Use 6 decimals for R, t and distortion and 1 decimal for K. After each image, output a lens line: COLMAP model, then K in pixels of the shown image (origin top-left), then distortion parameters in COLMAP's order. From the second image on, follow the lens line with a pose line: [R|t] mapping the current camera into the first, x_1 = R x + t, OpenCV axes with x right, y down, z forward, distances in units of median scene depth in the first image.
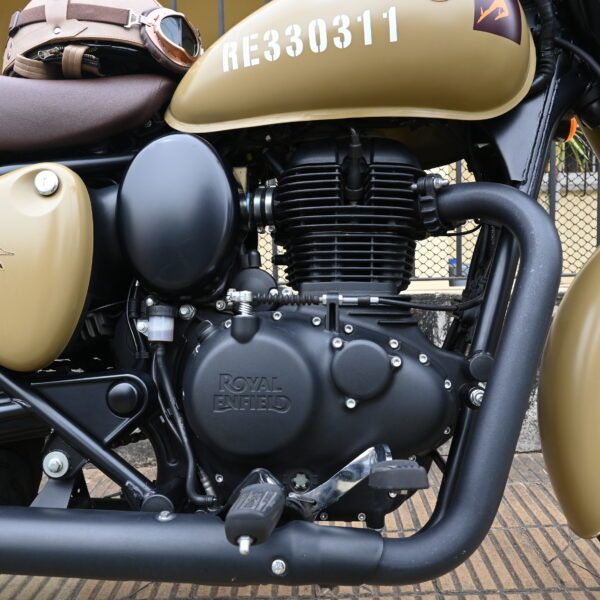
lens RADIAL K [[618.9, 0, 300.0], [0, 618.9, 300.0], [0, 0, 1]] dist [-0.003395, -0.002182]
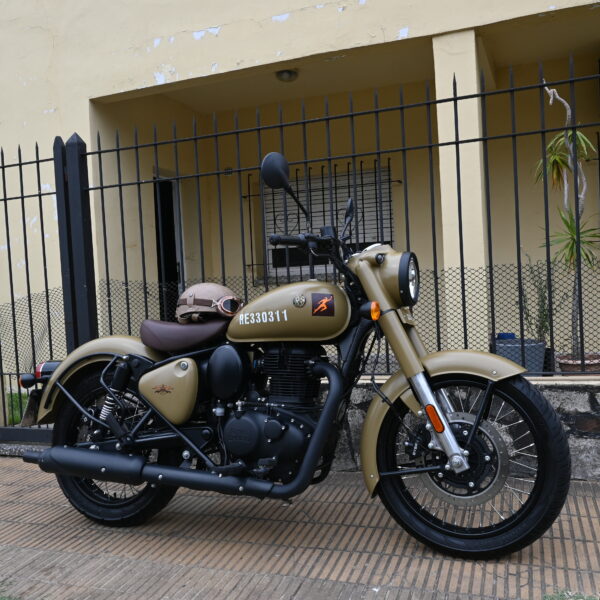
lens RADIAL K [[618.9, 0, 300.0], [0, 618.9, 300.0], [0, 0, 1]] dist [-0.003395, -0.002182]
pose [[0.949563, -0.015689, -0.313183, 1.105121], [-0.000329, 0.998697, -0.051028, -0.345316], [0.313576, 0.048557, 0.948321, -1.760749]]
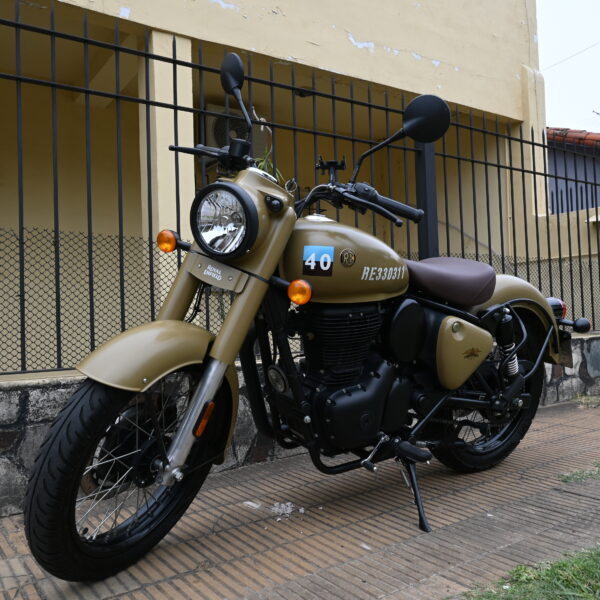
lens RADIAL K [[618.9, 0, 300.0], [0, 618.9, 300.0], [0, 0, 1]] dist [-0.003395, -0.002182]
pose [[0.794093, 0.017235, 0.607552, -1.843657], [0.048229, 0.994659, -0.091253, -0.057697], [-0.605880, 0.101765, 0.789020, -1.018529]]
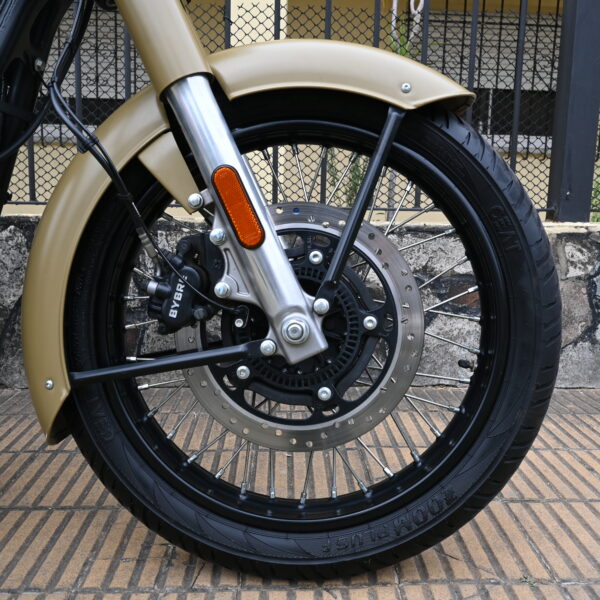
lens RADIAL K [[610.7, 0, 300.0], [0, 610.7, 300.0], [0, 0, 1]] dist [0.000786, -0.013860]
pose [[0.997285, 0.037781, 0.063211, 0.848884], [-0.040976, 0.997907, 0.050025, 0.121893], [-0.061188, -0.052480, 0.996746, 0.093749]]
